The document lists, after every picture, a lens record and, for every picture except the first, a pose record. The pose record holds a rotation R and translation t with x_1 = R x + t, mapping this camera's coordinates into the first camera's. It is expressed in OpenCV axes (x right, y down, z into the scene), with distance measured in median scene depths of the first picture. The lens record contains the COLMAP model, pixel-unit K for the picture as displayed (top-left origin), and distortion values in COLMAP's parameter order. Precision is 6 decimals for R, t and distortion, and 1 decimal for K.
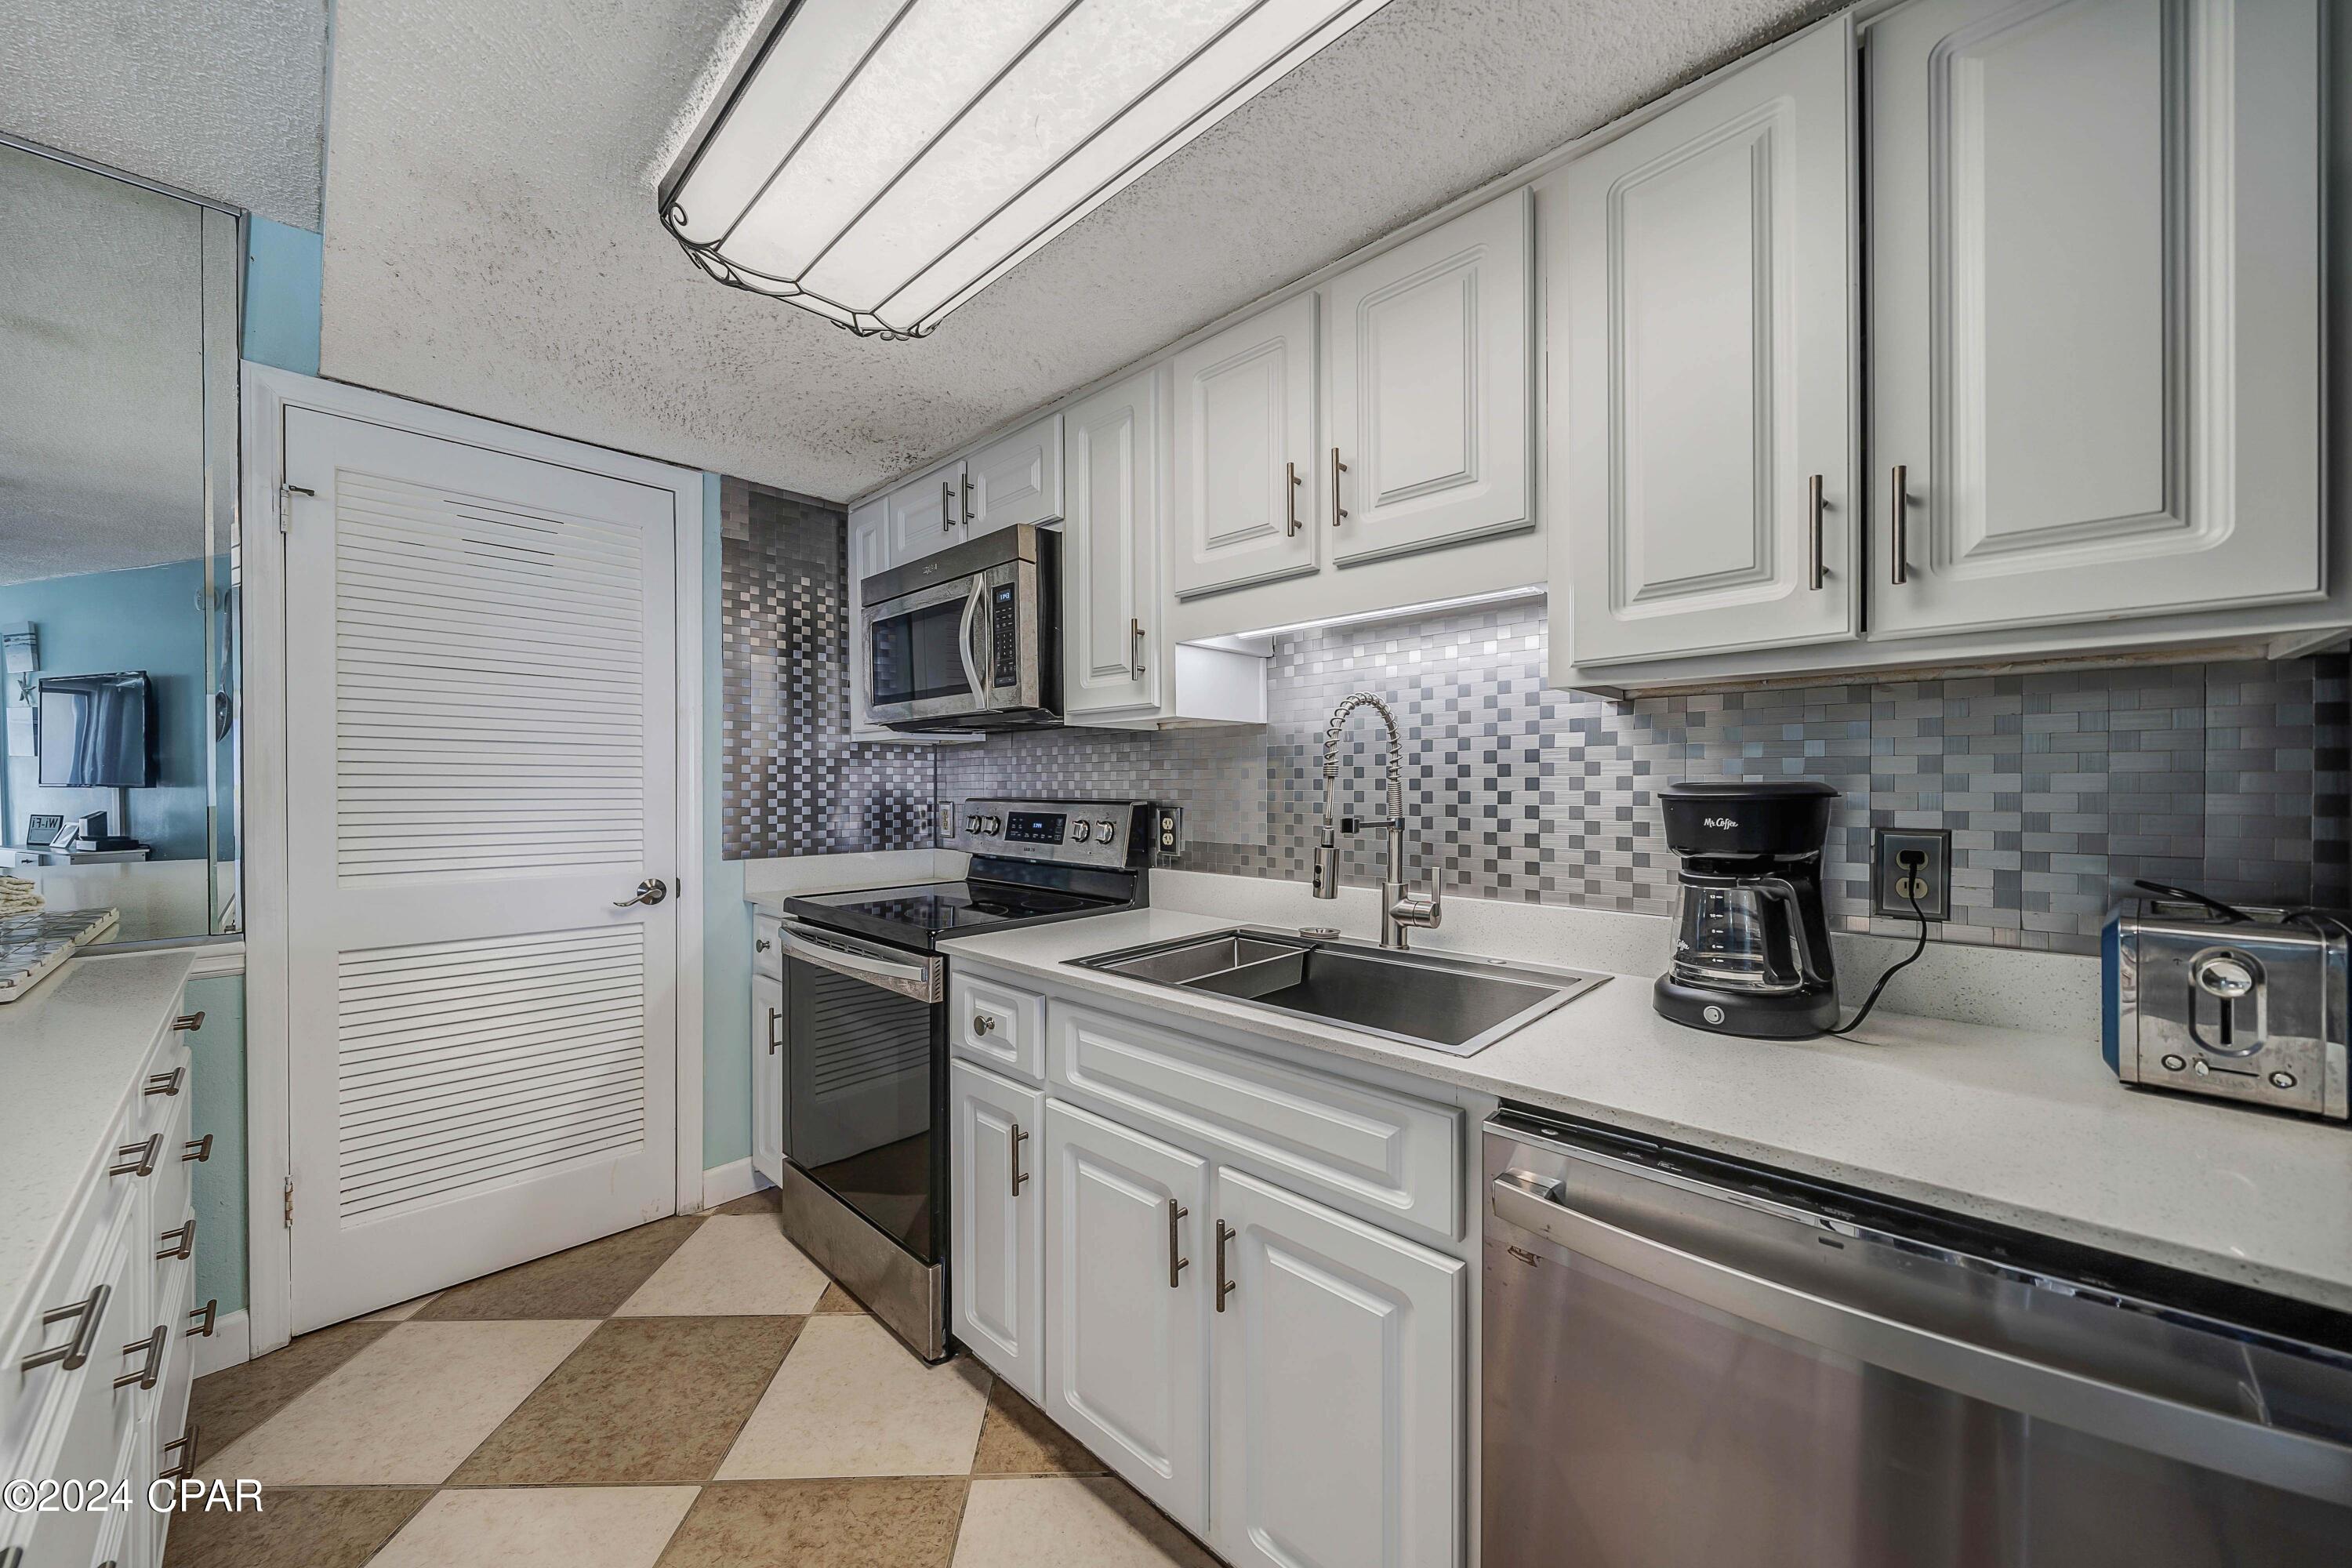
lens RADIAL K [[841.4, 0, 1167.3], [0, 841.4, 789.9], [0, 0, 1]] dist [-0.000819, -0.000138]
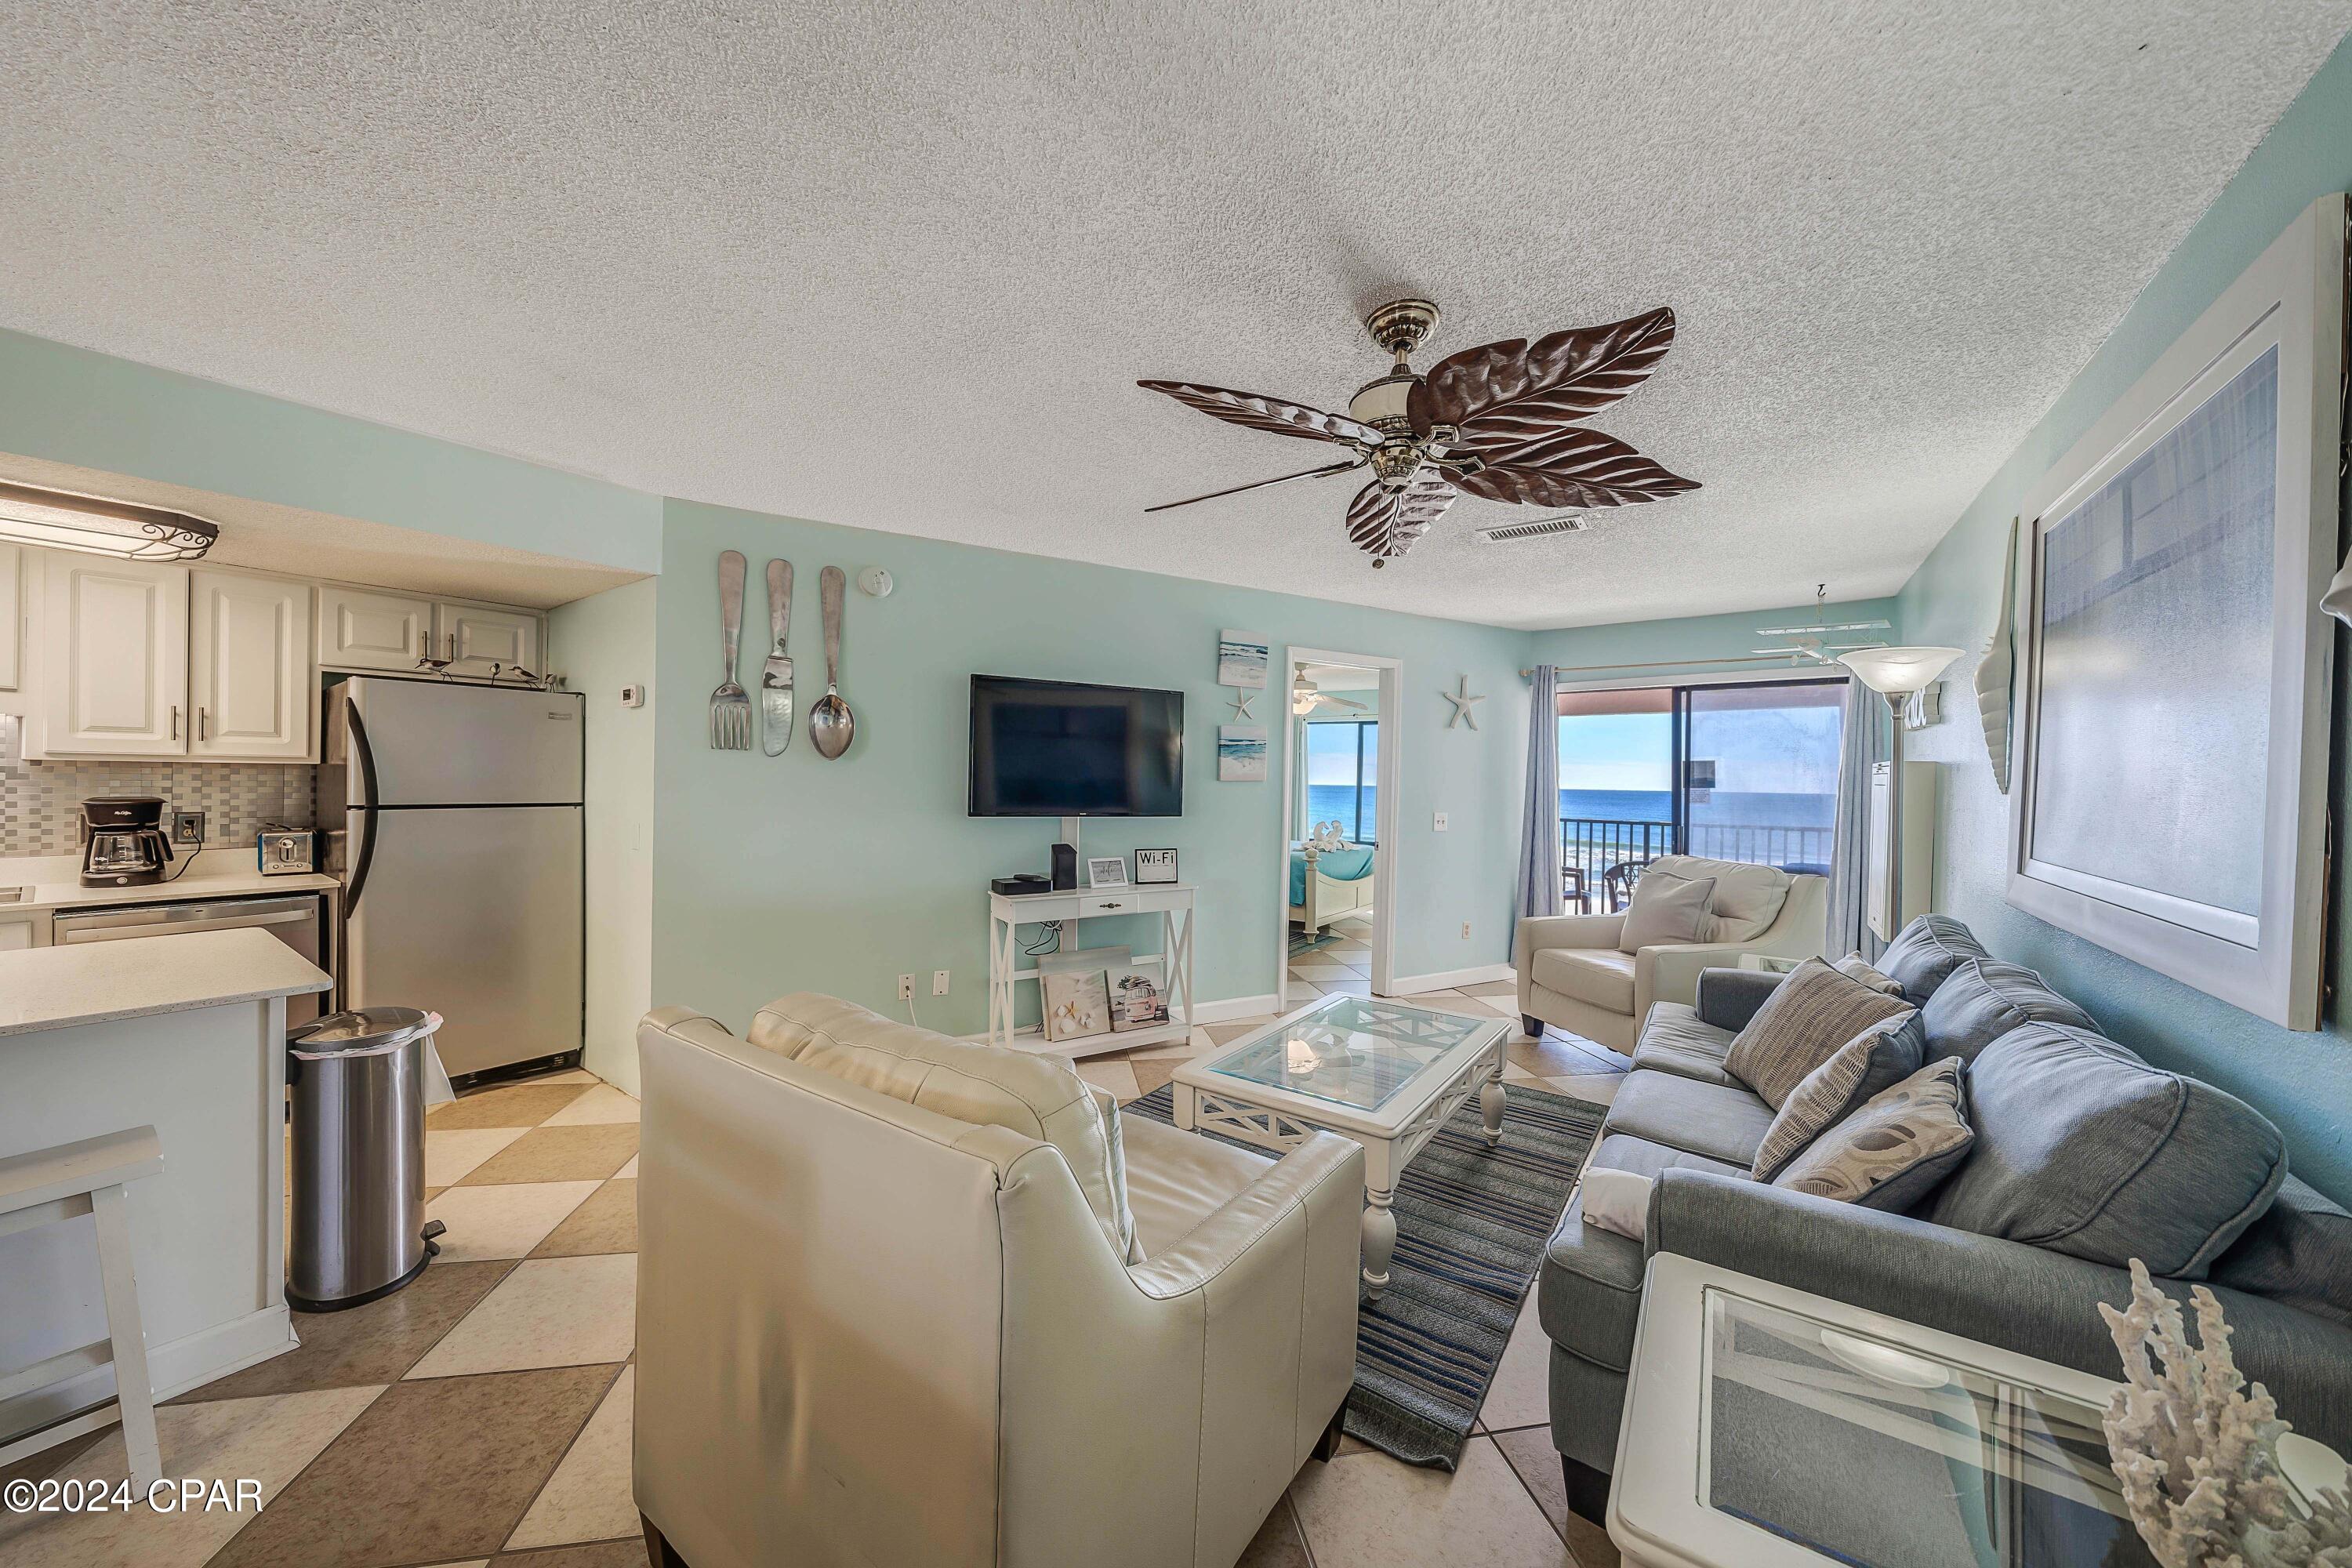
lens RADIAL K [[804.3, 0, 1169.0], [0, 804.3, 780.2], [0, 0, 1]] dist [-0.004553, 0.000012]
pose [[-0.146571, -0.002617, 0.989197, -1.363617], [-0.009666, 0.999953, 0.001213, -0.058737], [-0.989153, -0.009384, -0.146590, -1.130626]]
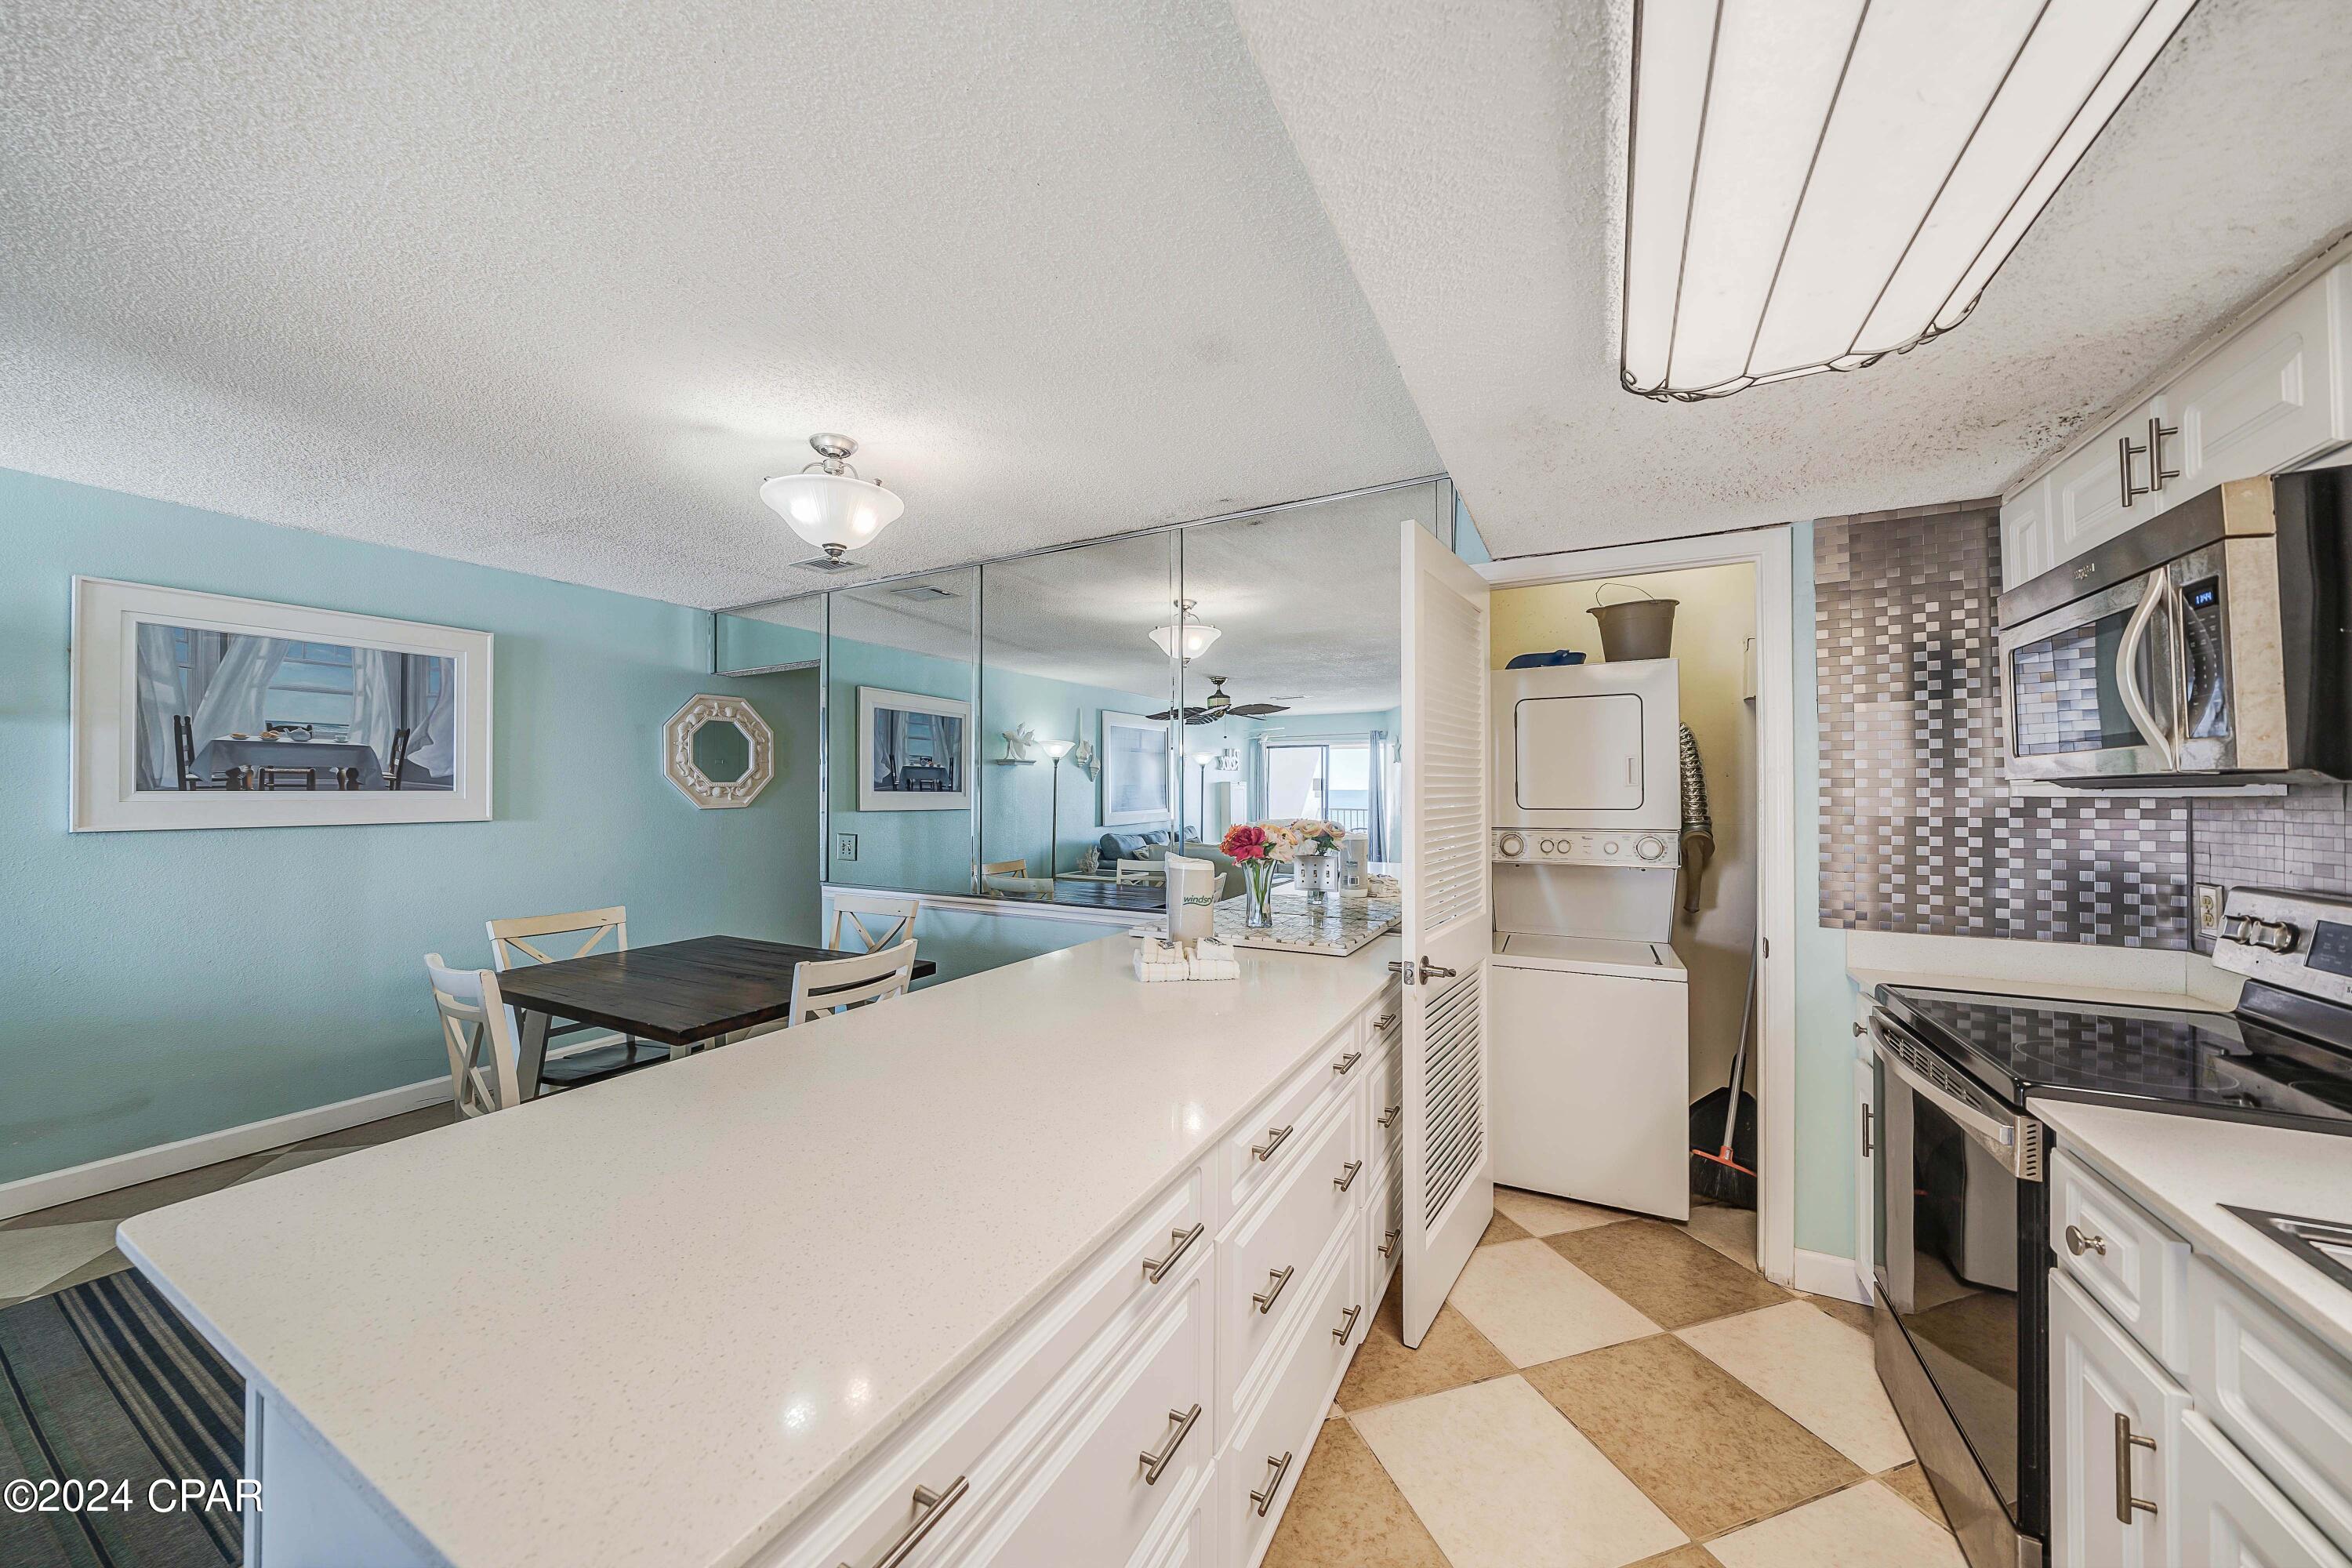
lens RADIAL K [[829.6, 0, 1176.0], [0, 829.6, 784.0], [0, 0, 1]] dist [0.000727, -0.000026]
pose [[0.270202, -0.006362, -0.962783, 0.209263], [-0.008102, 0.999928, -0.008881, -0.075545], [0.962770, 0.010200, 0.270131, 0.069774]]
